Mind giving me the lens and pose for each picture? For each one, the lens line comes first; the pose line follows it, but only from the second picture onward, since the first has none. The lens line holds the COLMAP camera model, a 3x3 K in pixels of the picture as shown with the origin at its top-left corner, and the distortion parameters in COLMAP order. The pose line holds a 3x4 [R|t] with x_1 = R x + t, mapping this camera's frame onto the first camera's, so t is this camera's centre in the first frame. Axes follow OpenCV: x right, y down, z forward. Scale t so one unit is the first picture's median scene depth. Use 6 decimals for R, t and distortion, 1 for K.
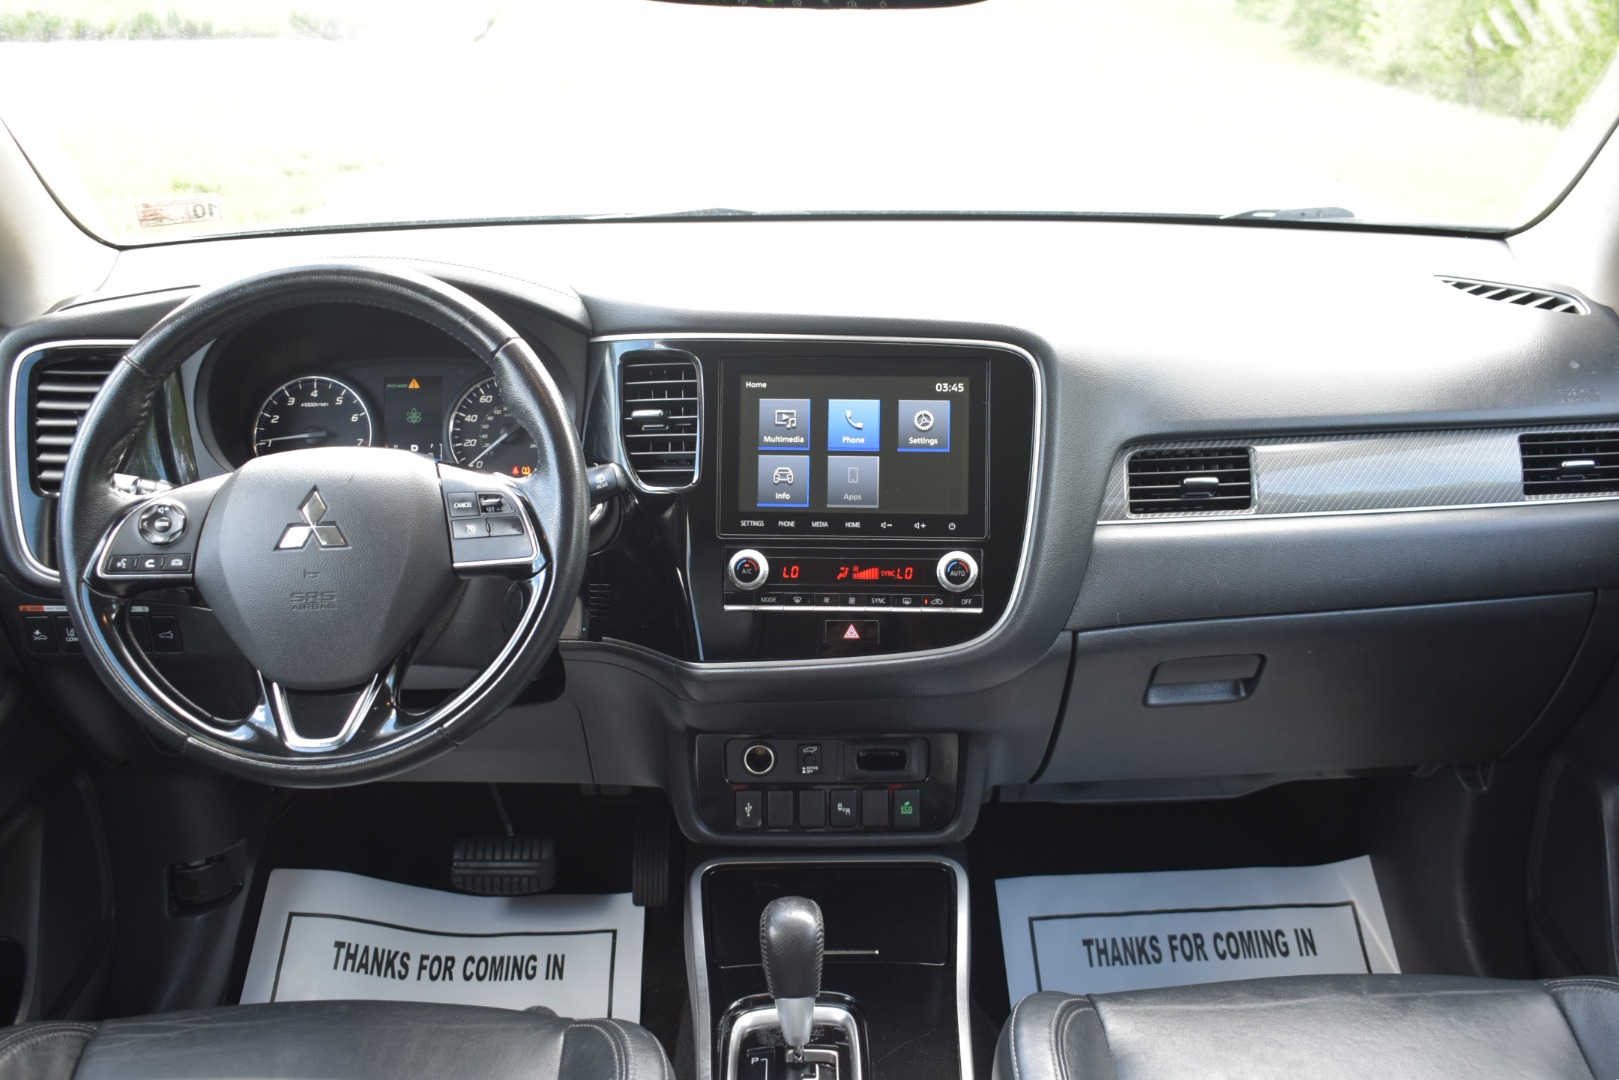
lens RADIAL K [[1586.4, 0, 806.8], [0, 1586.4, 534.8], [0, 0, 1]] dist [-0.025826, 0.000000]
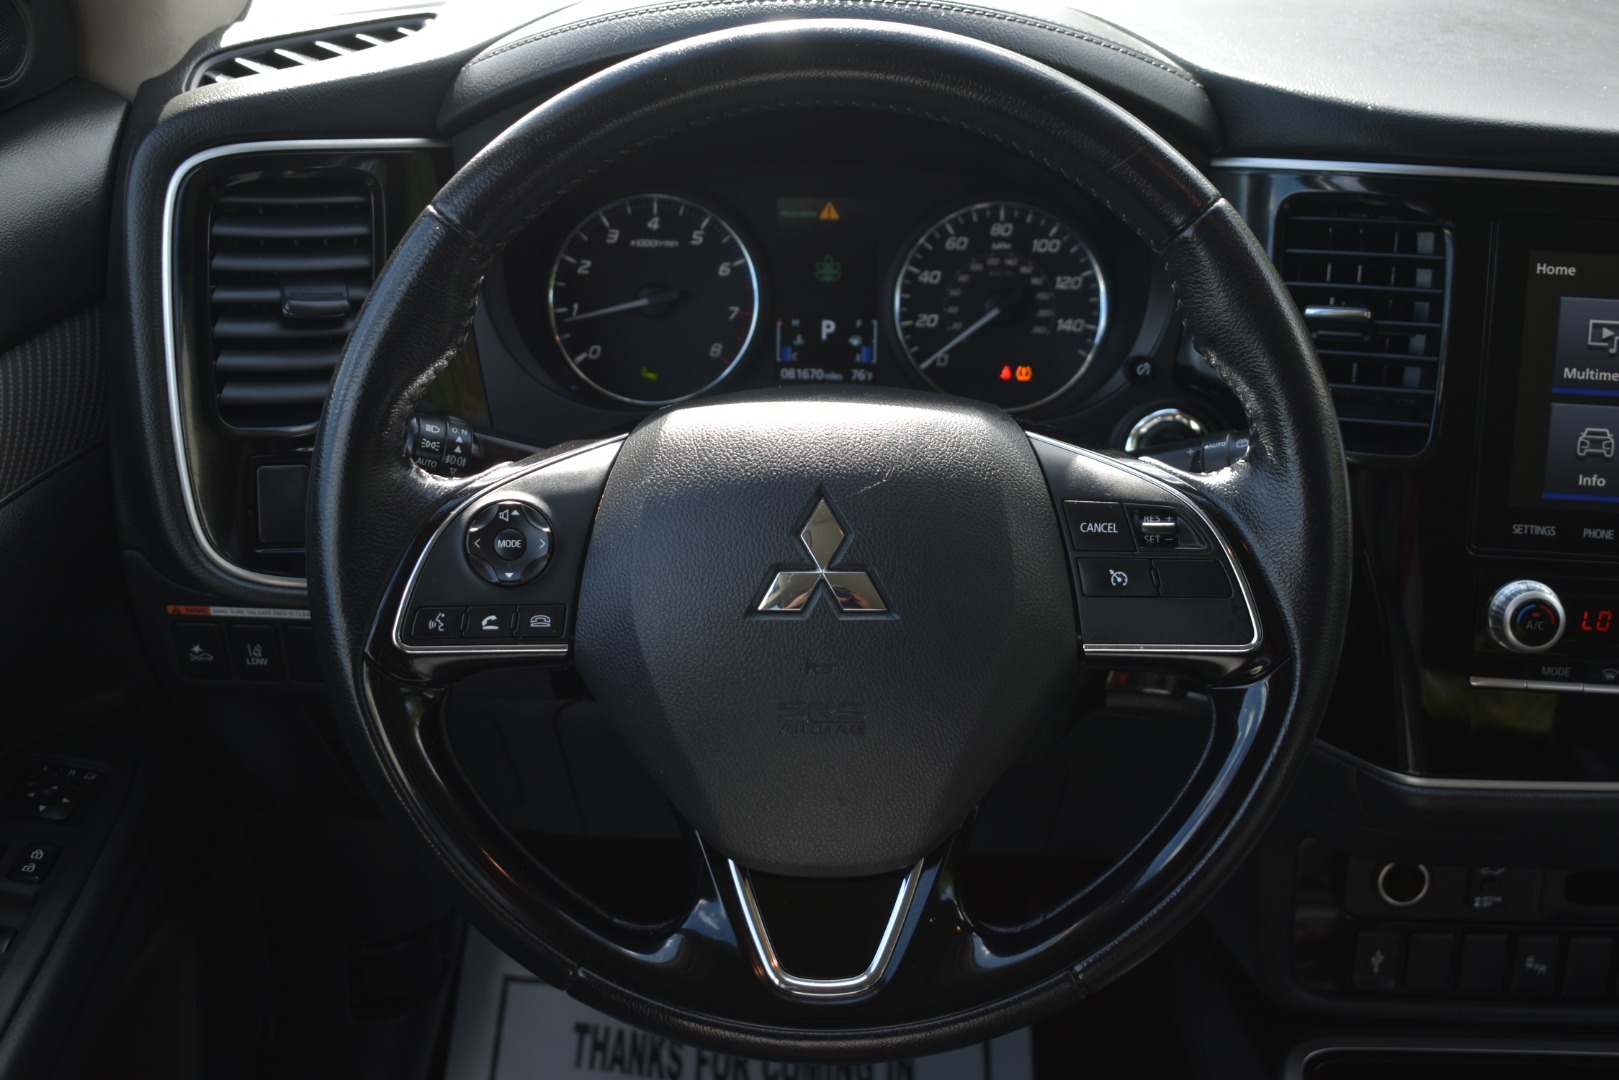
lens RADIAL K [[1906.9, 0, 812.3], [0, 1906.9, 538.9], [0, 0, 1]] dist [-0.024184, 0.000000]
pose [[0.999088, 0.036695, -0.021829, -0.265168], [-0.032833, 0.987108, 0.156653, -0.097404], [0.027296, -0.155793, 0.987413, 0.350080]]
